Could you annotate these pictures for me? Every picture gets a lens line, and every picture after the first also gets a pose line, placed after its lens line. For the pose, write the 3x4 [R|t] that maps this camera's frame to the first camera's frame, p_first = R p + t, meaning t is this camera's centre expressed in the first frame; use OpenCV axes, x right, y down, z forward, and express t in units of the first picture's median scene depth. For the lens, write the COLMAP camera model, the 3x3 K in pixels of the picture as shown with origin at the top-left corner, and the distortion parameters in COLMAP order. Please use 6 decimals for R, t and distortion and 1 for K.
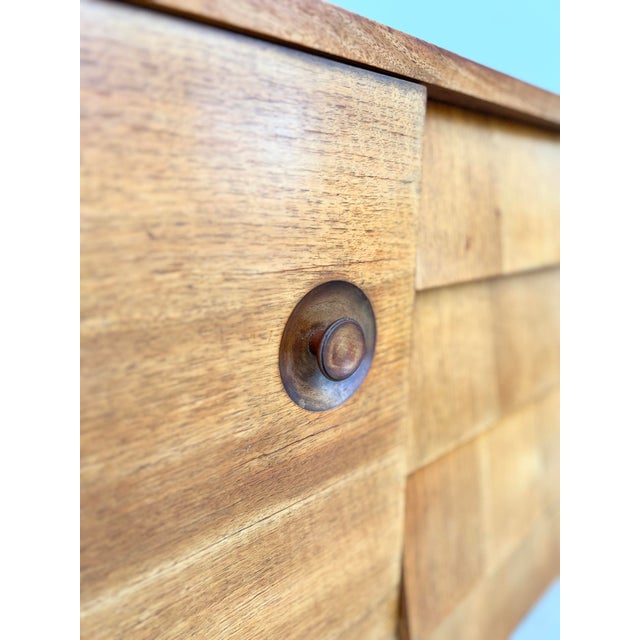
lens RADIAL K [[485.0, 0, 319.3], [0, 485.0, 322.4], [0, 0, 1]] dist [0.063968, -0.085751]
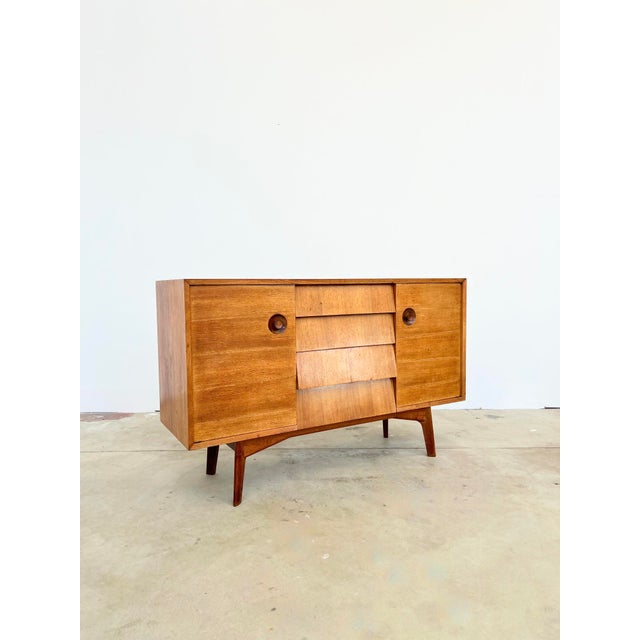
lens RADIAL K [[481.5, 0, 317.5], [0, 481.5, 324.2], [0, 0, 1]] dist [0.096046, -0.151592]
pose [[0.974543, -0.006271, -0.224114, 1.909254], [-0.029373, 0.987422, -0.155355, 0.992804], [0.222269, 0.157983, 0.962101, -4.882986]]
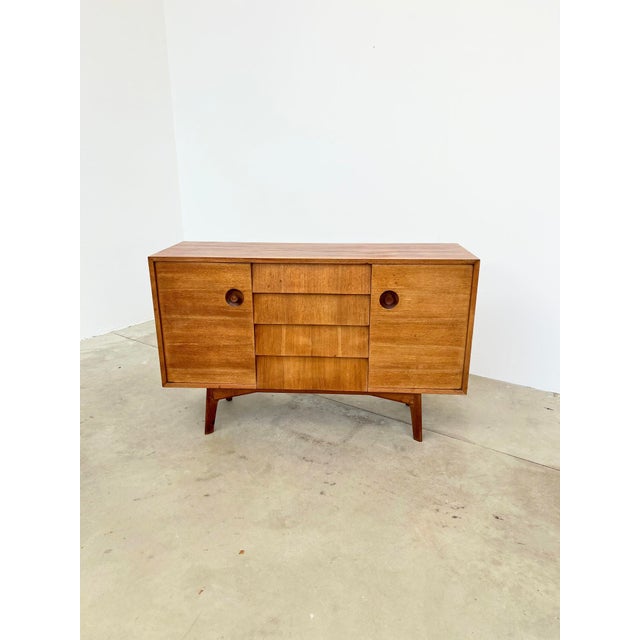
lens RADIAL K [[481.5, 0, 317.5], [0, 481.5, 324.2], [0, 0, 1]] dist [0.096046, -0.151592]
pose [[0.682562, 0.214277, -0.698709, 5.736713], [-0.159426, 0.976683, 0.143782, -0.765880], [0.713226, 0.013252, 0.700808, -3.034005]]
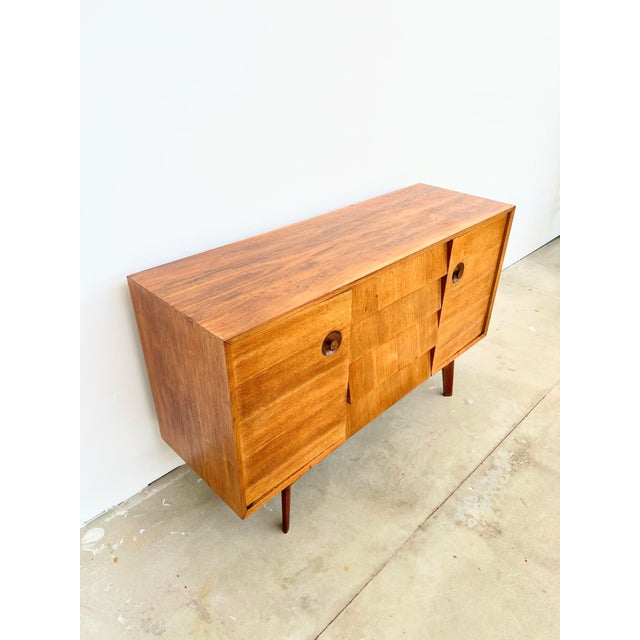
lens RADIAL K [[481.5, 0, 317.5], [0, 481.5, 324.2], [0, 0, 1]] dist [0.096046, -0.151592]
pose [[0.999593, -0.017498, 0.022518, -0.209472], [0.009697, 0.951135, 0.308622, -1.527110], [-0.026818, -0.308278, 0.950918, -3.298400]]
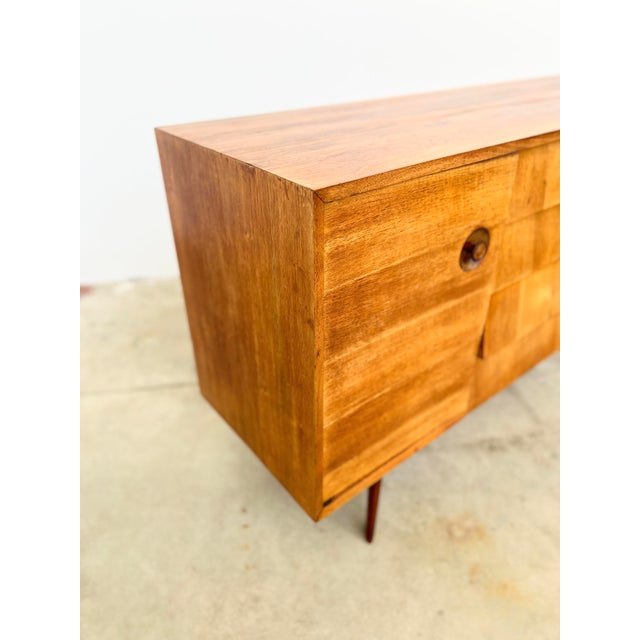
lens RADIAL K [[485.0, 0, 319.3], [0, 485.0, 322.4], [0, 0, 1]] dist [0.063968, -0.085751]
pose [[0.996930, 0.030765, -0.072006, -0.643657], [-0.005752, 0.945871, 0.324492, -0.457889], [0.078091, -0.323082, 0.943144, -1.866629]]
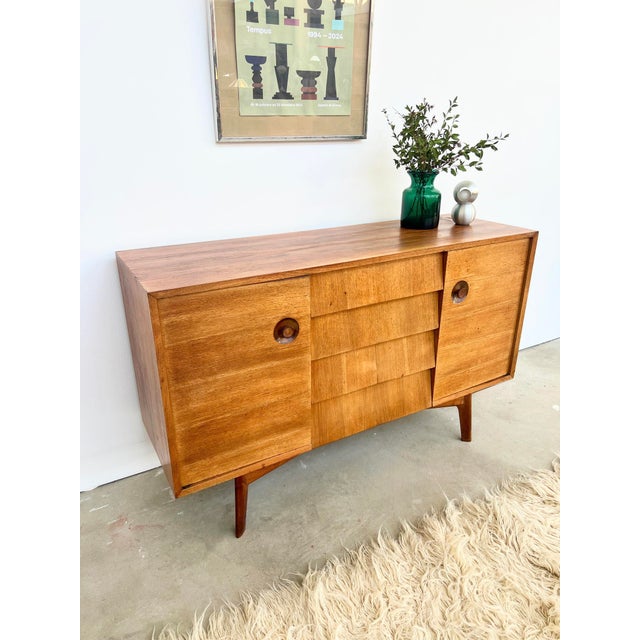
lens RADIAL K [[481.5, 0, 317.5], [0, 481.5, 324.2], [0, 0, 1]] dist [0.096046, -0.151592]
pose [[0.973341, 0.076274, -0.216308, 1.274147], [-0.041700, 0.986217, 0.160117, -0.745376], [0.225540, -0.146828, 0.963106, -3.298449]]
